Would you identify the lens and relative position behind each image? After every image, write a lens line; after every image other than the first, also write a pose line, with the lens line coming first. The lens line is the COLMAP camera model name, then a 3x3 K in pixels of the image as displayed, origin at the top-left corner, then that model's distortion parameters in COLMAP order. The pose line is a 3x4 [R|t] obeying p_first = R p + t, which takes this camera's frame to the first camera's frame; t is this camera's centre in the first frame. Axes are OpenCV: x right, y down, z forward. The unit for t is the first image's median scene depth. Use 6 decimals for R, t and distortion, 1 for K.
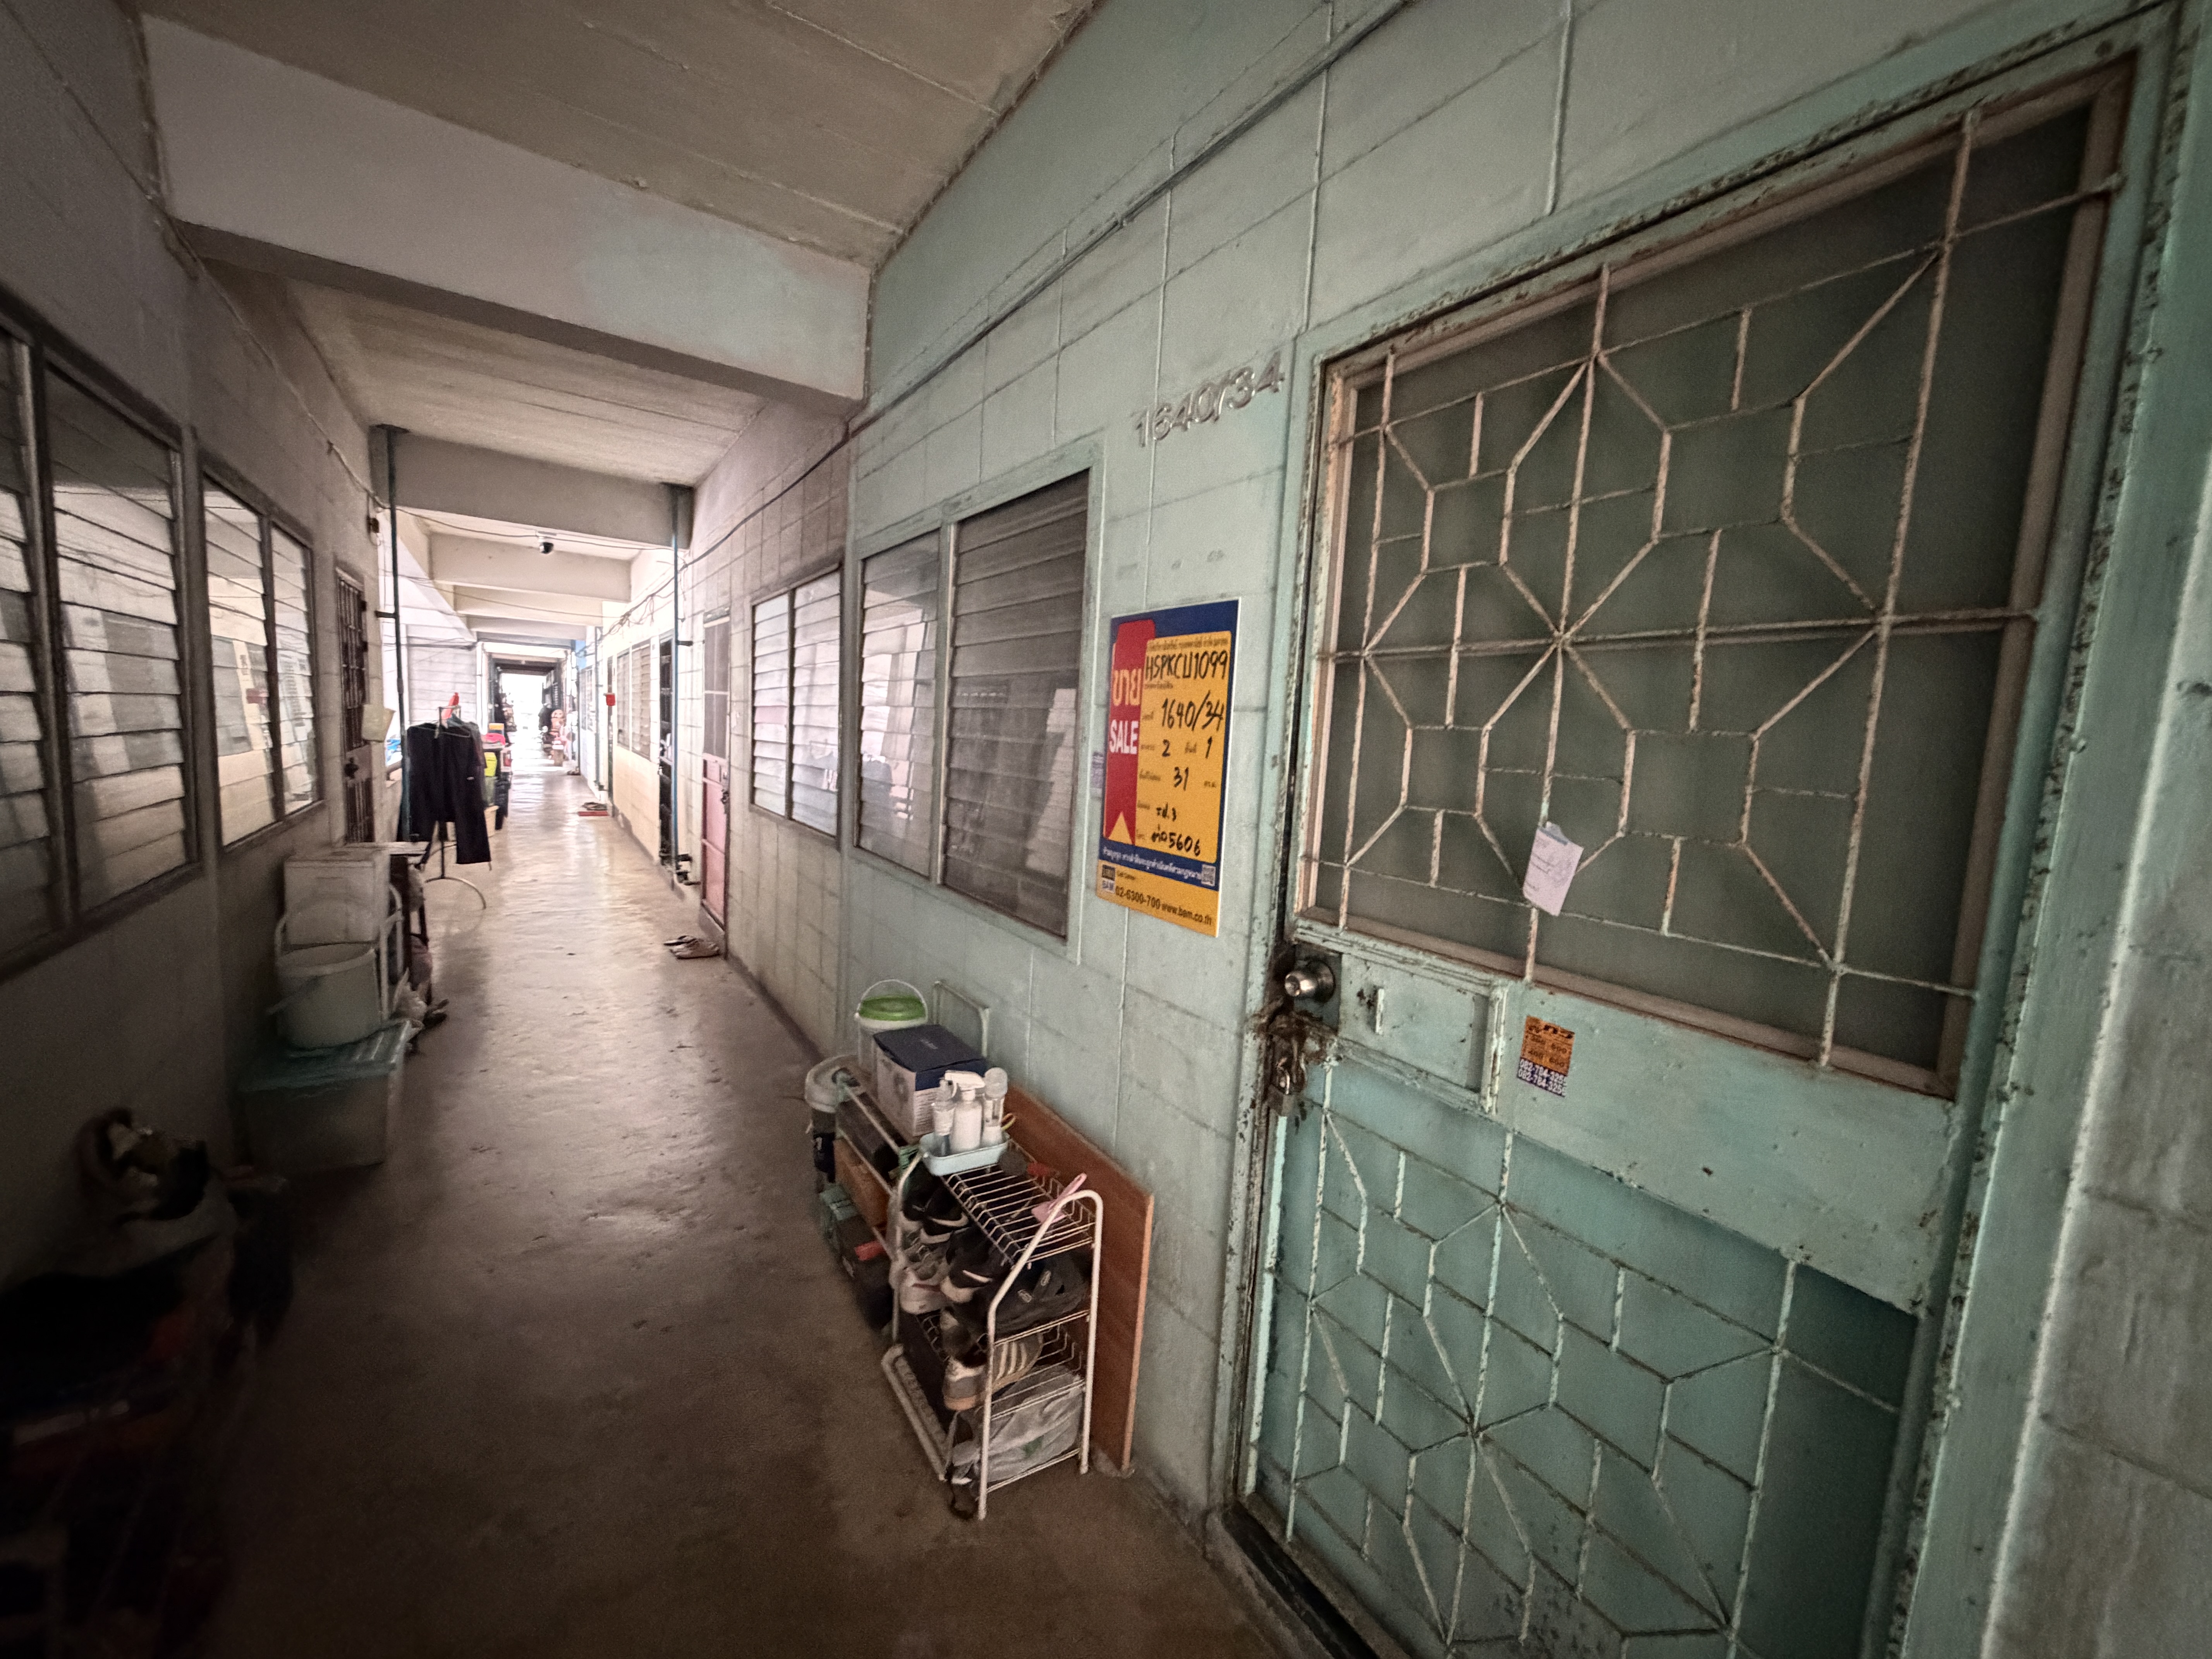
lens RADIAL K [[877.1, 0, 1106.0], [0, 877.1, 829.5], [0, 0, 1]] dist [0.000200, -0.000141]
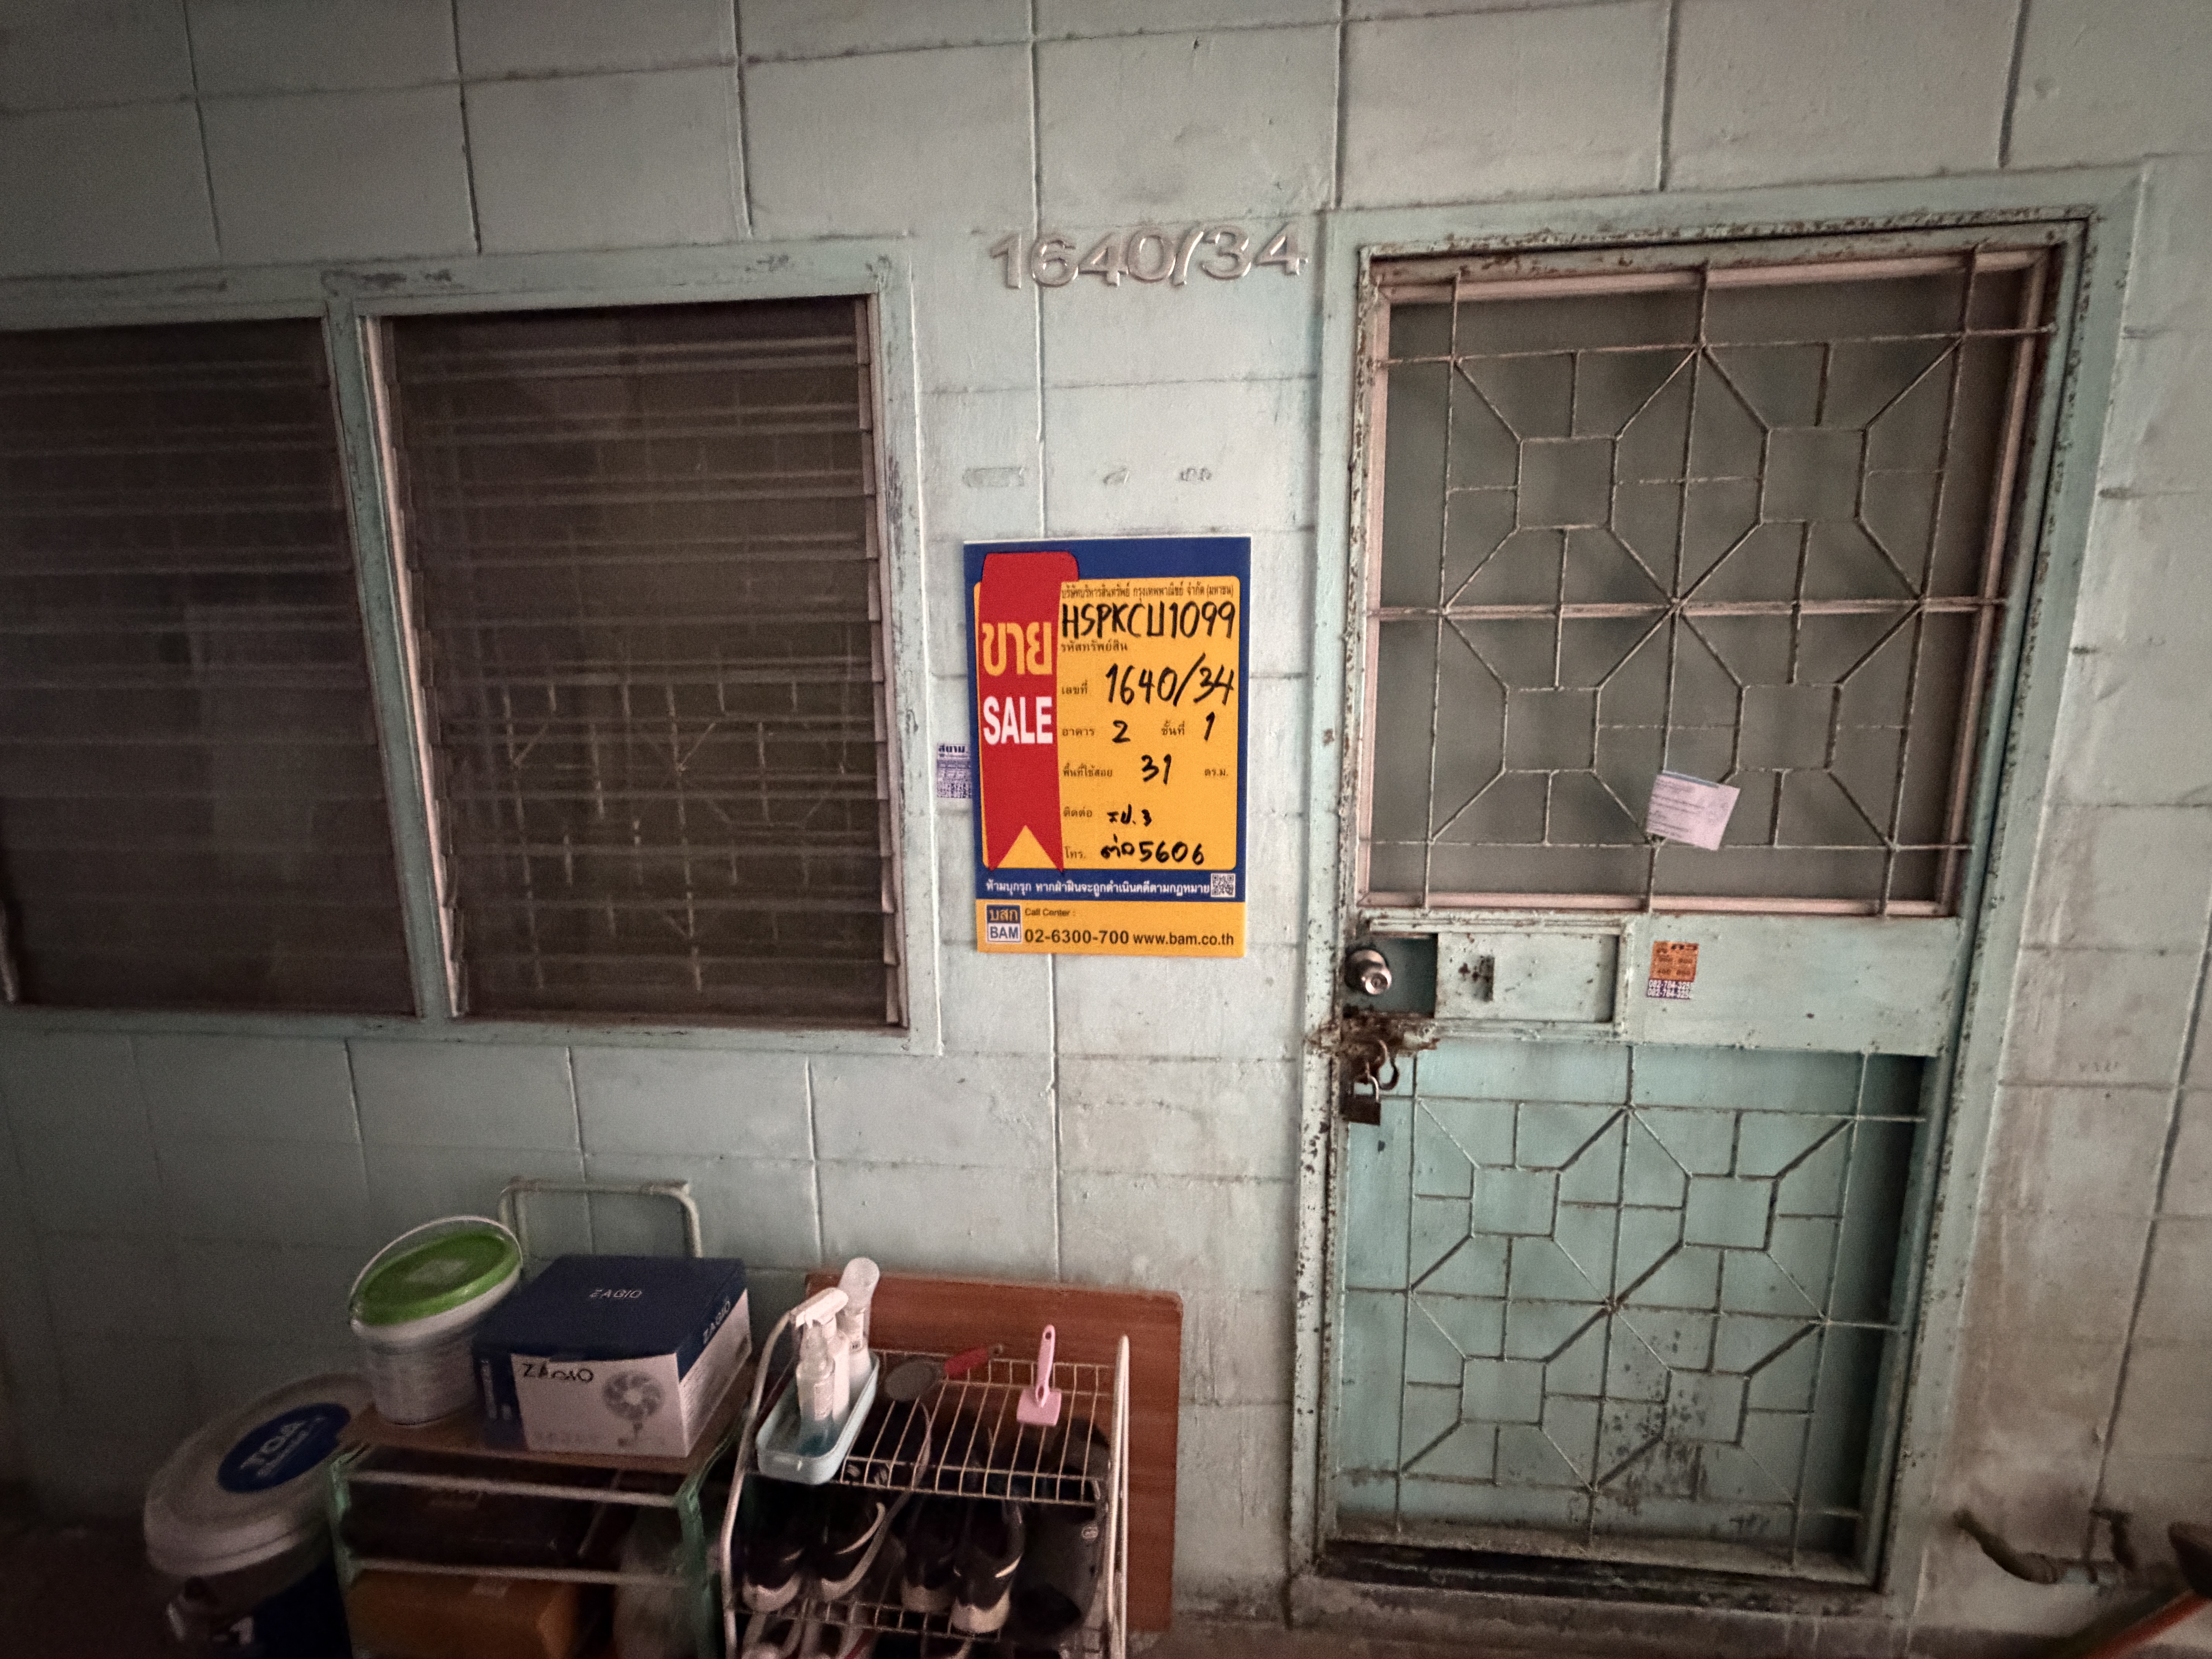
lens RADIAL K [[877.1, 0, 1106.0], [0, 877.1, 829.5], [0, 0, 1]] dist [0.000200, -0.000141]
pose [[0.619281, -0.180182, 0.764216, -0.561654], [0.126823, 0.983487, 0.129110, -0.116965], [-0.774860, 0.016965, 0.631906, 0.584101]]
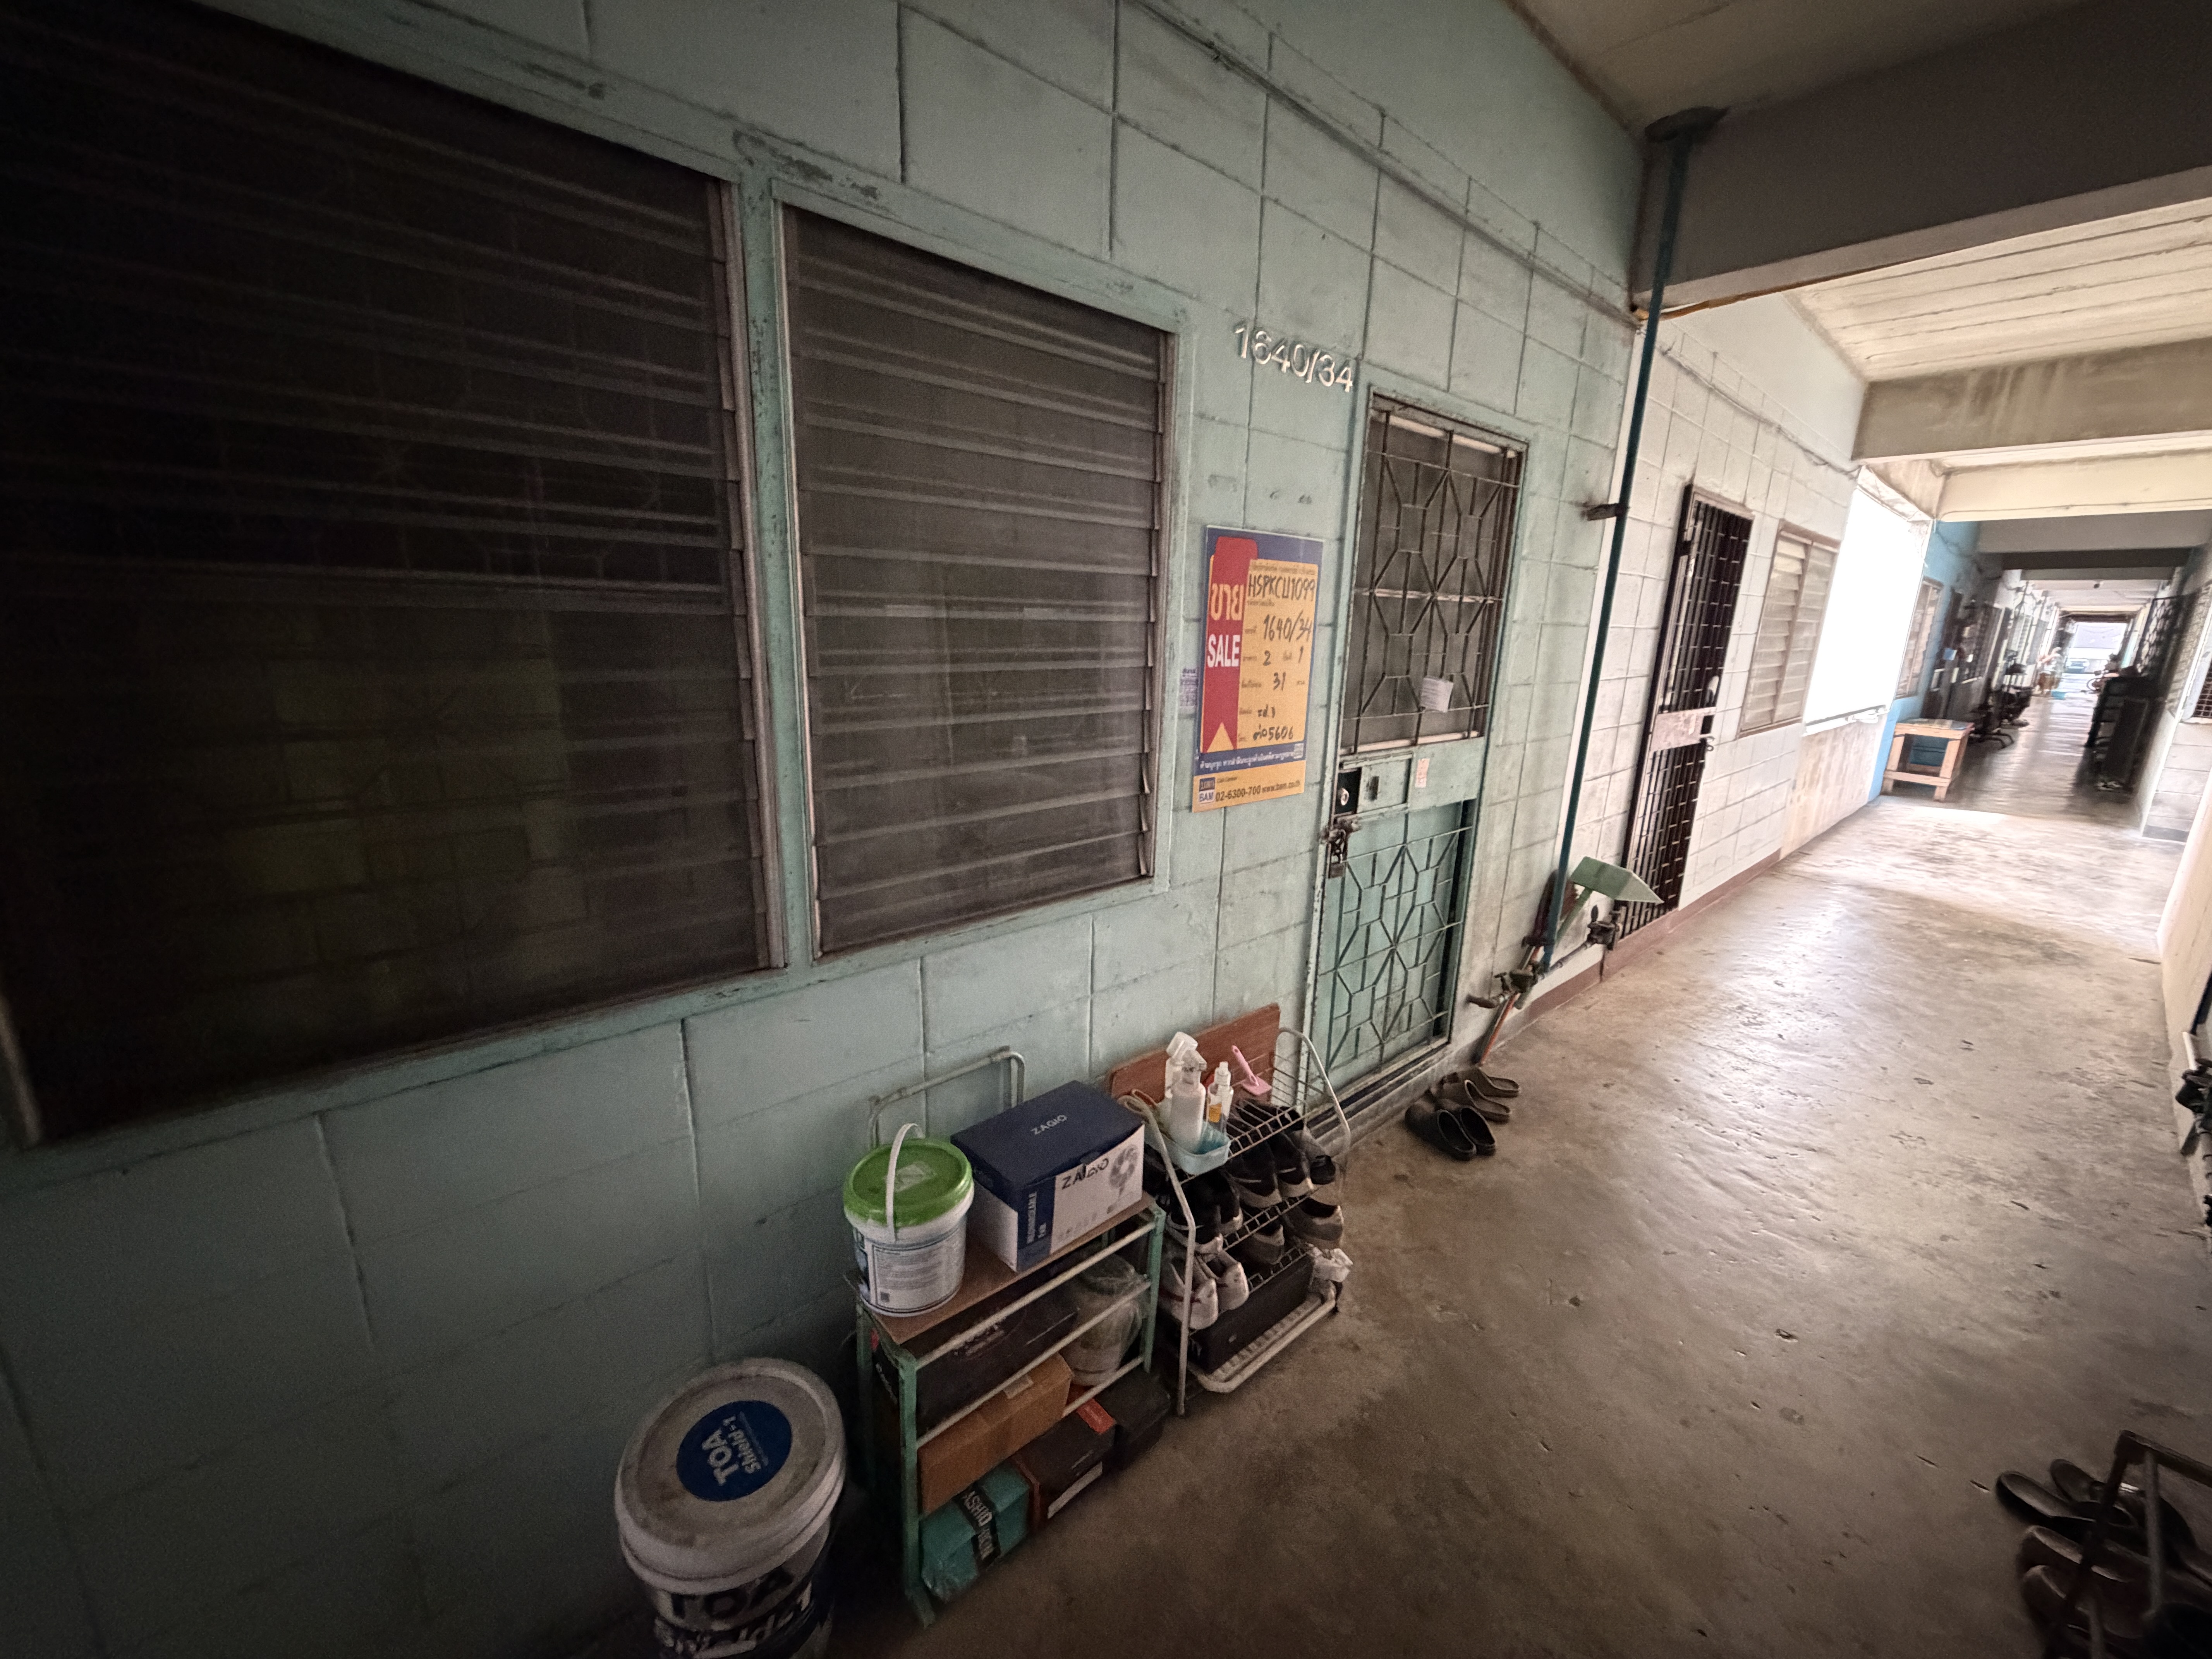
lens RADIAL K [[877.1, 0, 1106.0], [0, 877.1, 829.5], [0, 0, 1]] dist [0.000200, -0.000141]
pose [[-0.143260, -0.291980, 0.945634, -1.161255], [0.072069, 0.949876, 0.304208, -0.266570], [-0.987057, 0.111732, -0.115037, 1.480293]]
